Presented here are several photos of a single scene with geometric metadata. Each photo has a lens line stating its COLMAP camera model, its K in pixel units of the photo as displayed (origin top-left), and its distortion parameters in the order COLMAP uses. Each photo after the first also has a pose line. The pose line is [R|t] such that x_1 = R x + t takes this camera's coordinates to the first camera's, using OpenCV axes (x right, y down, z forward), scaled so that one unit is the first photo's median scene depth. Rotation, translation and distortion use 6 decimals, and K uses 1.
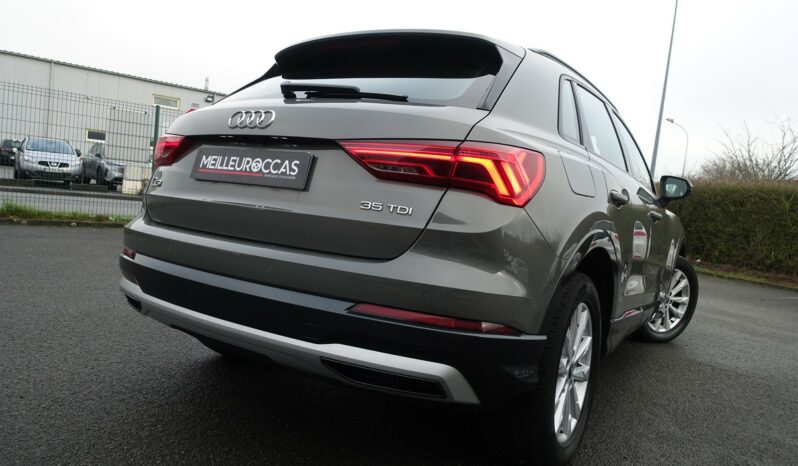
lens RADIAL K [[540.6, 0, 399.0], [0, 540.6, 233.0], [0, 0, 1]] dist [-0.010489, -0.001088]
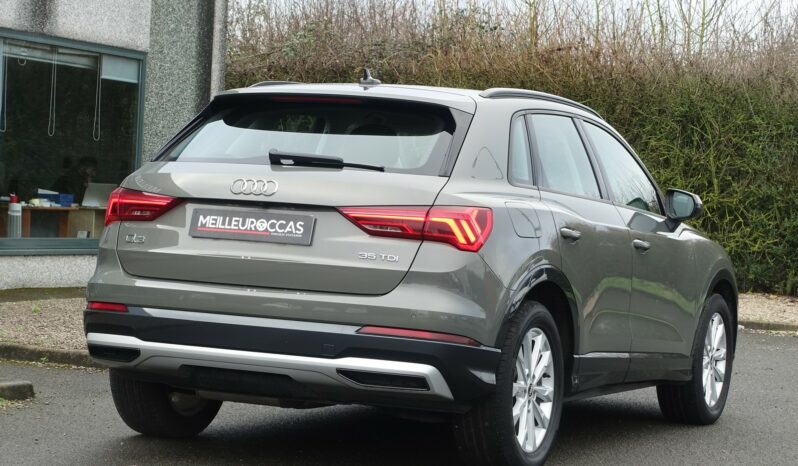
lens RADIAL K [[1849.5, 0, 399.0], [0, 1849.5, 233.0], [0, 0, 1]] dist [0.228636, -0.057409]
pose [[0.988526, -0.043825, 0.144554, -0.583225], [0.048150, 0.998487, -0.026553, 0.017894], [-0.143172, 0.033208, 0.989141, -3.279864]]
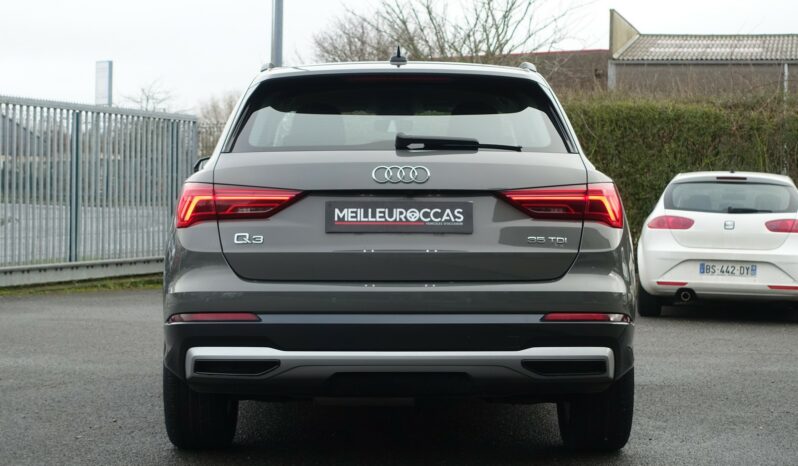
lens RADIAL K [[1660.7, 0, 399.0], [0, 1660.7, 233.0], [0, 0, 1]] dist [-0.158796, 0.090426]
pose [[0.825951, -0.112938, 0.552313, -2.297682], [0.111950, 0.993074, 0.035651, -0.223979], [-0.552514, 0.032385, 0.832874, -1.947246]]
